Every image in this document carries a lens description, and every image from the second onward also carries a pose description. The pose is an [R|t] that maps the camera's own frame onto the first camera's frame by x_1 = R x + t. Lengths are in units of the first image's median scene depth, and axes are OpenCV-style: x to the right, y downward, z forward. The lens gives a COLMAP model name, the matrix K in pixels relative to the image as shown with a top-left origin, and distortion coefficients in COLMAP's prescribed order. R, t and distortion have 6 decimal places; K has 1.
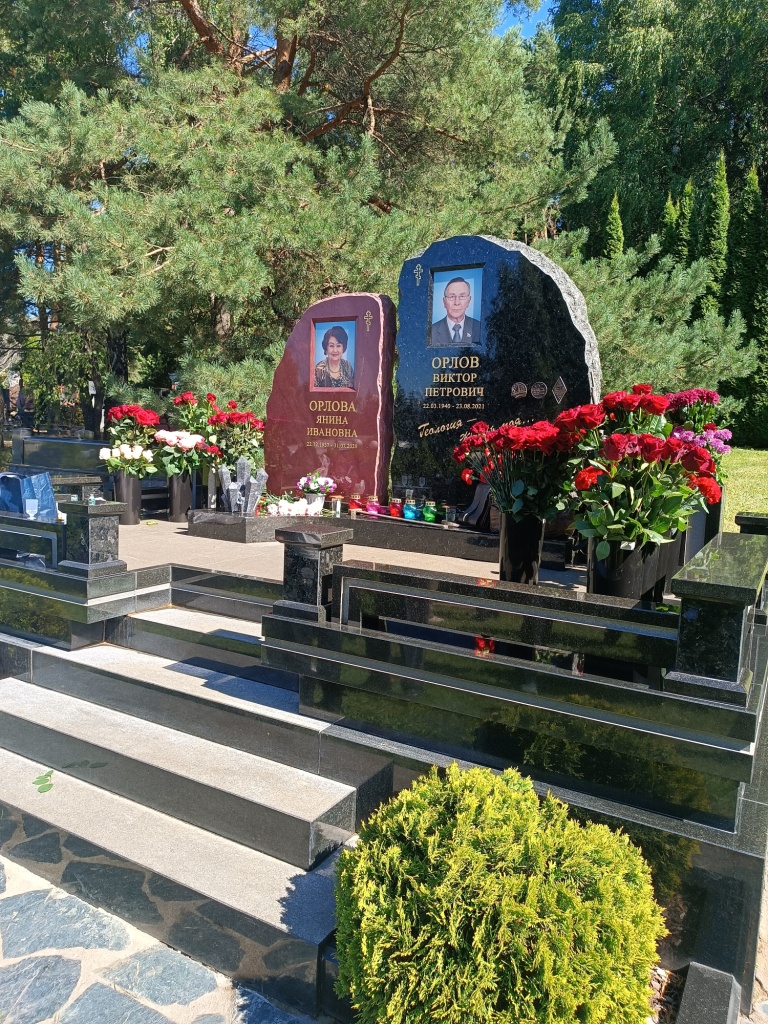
lens RADIAL K [[731.7, 0, 384.0], [0, 731.7, 512.0], [0, 0, 1]] dist [0.031710, -0.042466]
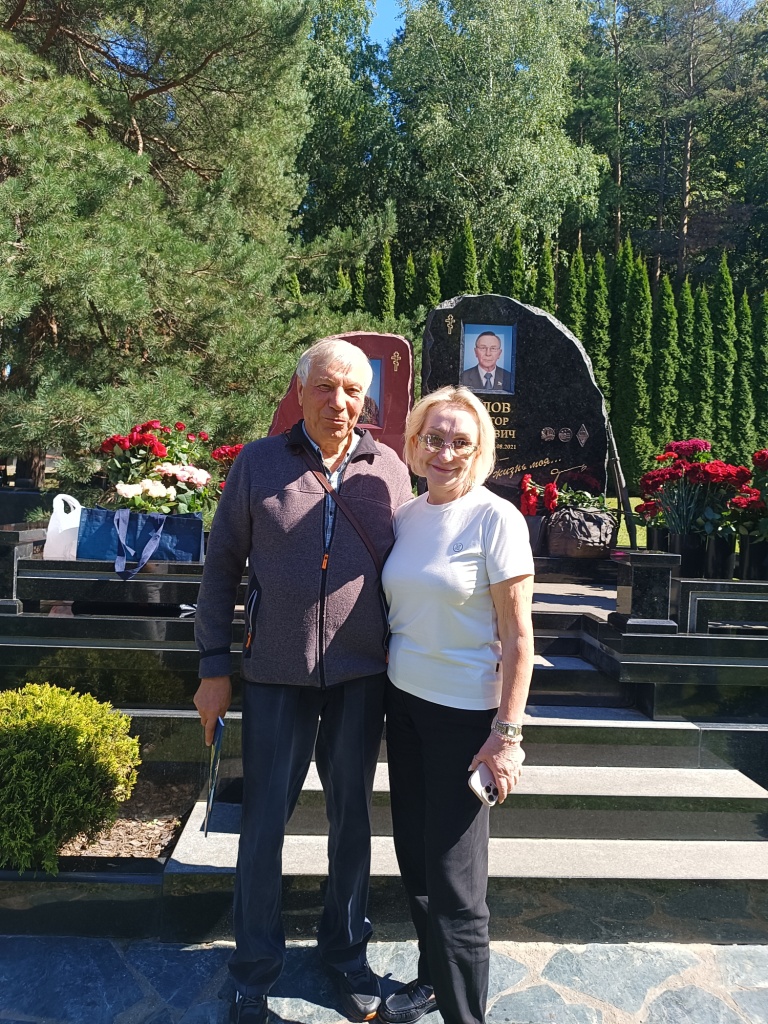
lens RADIAL K [[731.7, 0, 384.0], [0, 731.7, 512.0], [0, 0, 1]] dist [0.031710, -0.042466]
pose [[0.839739, -0.017635, 0.542704, -0.621634], [0.049783, 0.997763, -0.044609, -0.004358], [-0.540704, 0.064477, 0.838739, 0.164819]]
